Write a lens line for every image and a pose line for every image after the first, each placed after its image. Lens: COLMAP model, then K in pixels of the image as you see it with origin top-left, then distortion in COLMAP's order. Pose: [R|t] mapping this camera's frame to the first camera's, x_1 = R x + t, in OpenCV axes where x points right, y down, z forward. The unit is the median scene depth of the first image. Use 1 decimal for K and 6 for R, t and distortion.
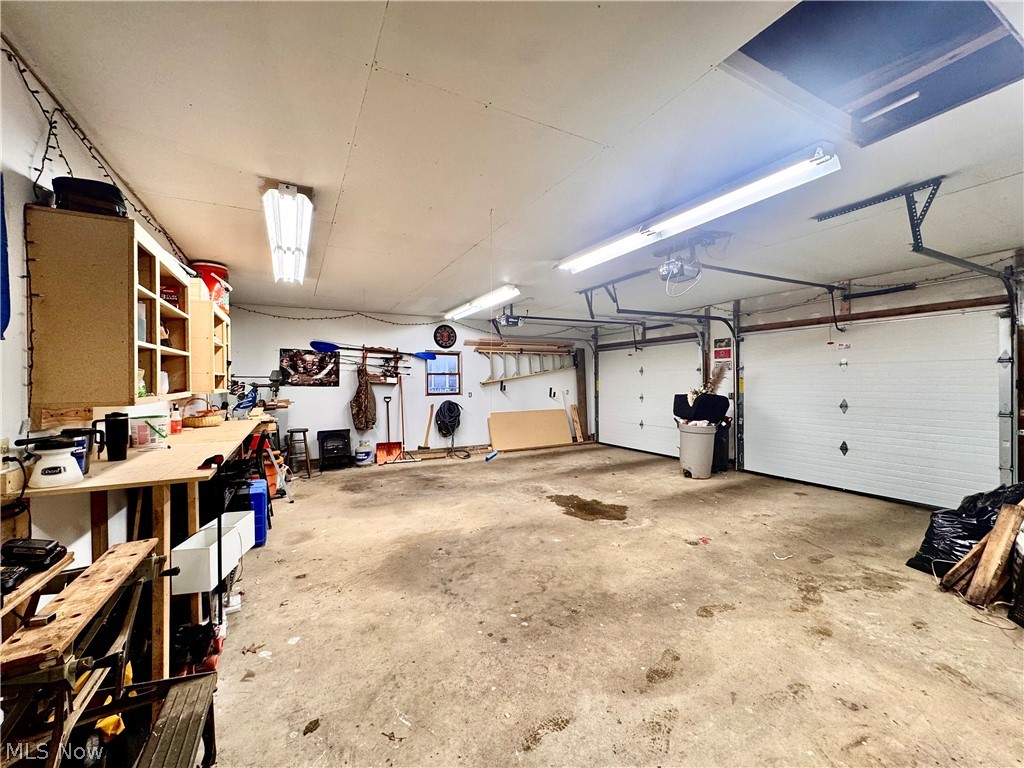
lens RADIAL K [[411.0, 0, 512.0], [0, 411.0, 384.0], [0, 0, 1]] dist [-0.000210, -0.000153]
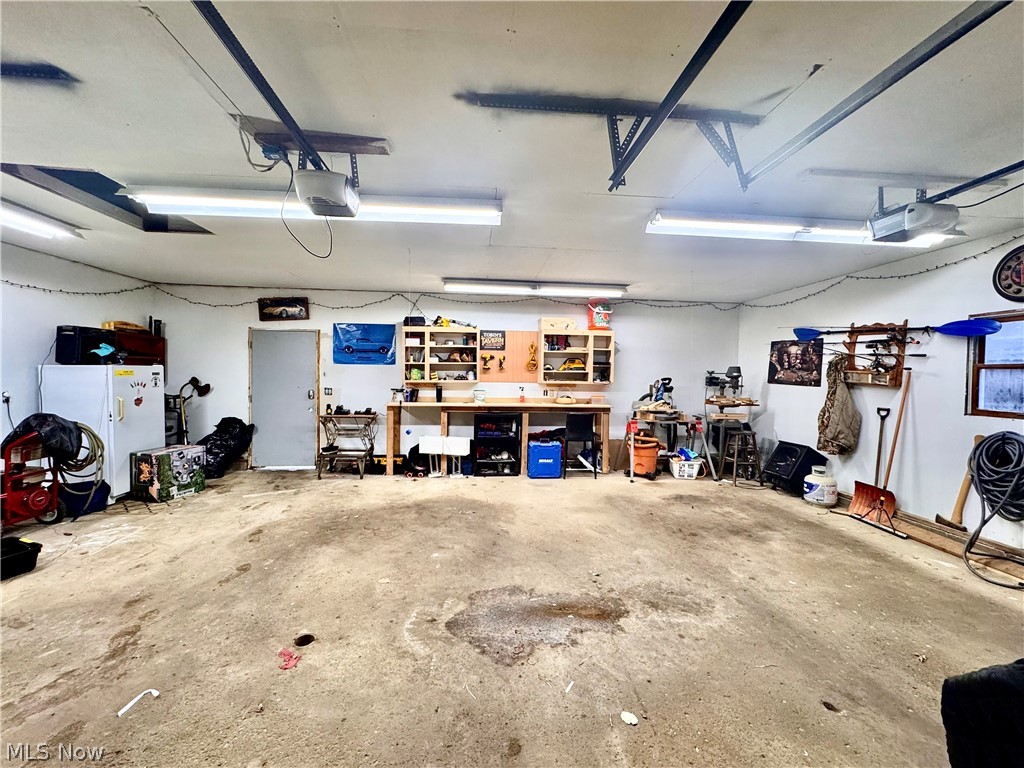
lens RADIAL K [[411.0, 0, 512.0], [0, 411.0, 384.0], [0, 0, 1]] dist [-0.000210, -0.000153]
pose [[-0.390398, 0.024821, -0.920311, 0.592966], [-0.015627, 0.999314, 0.033581, -0.019014], [0.920513, 0.027492, -0.389743, 1.025455]]
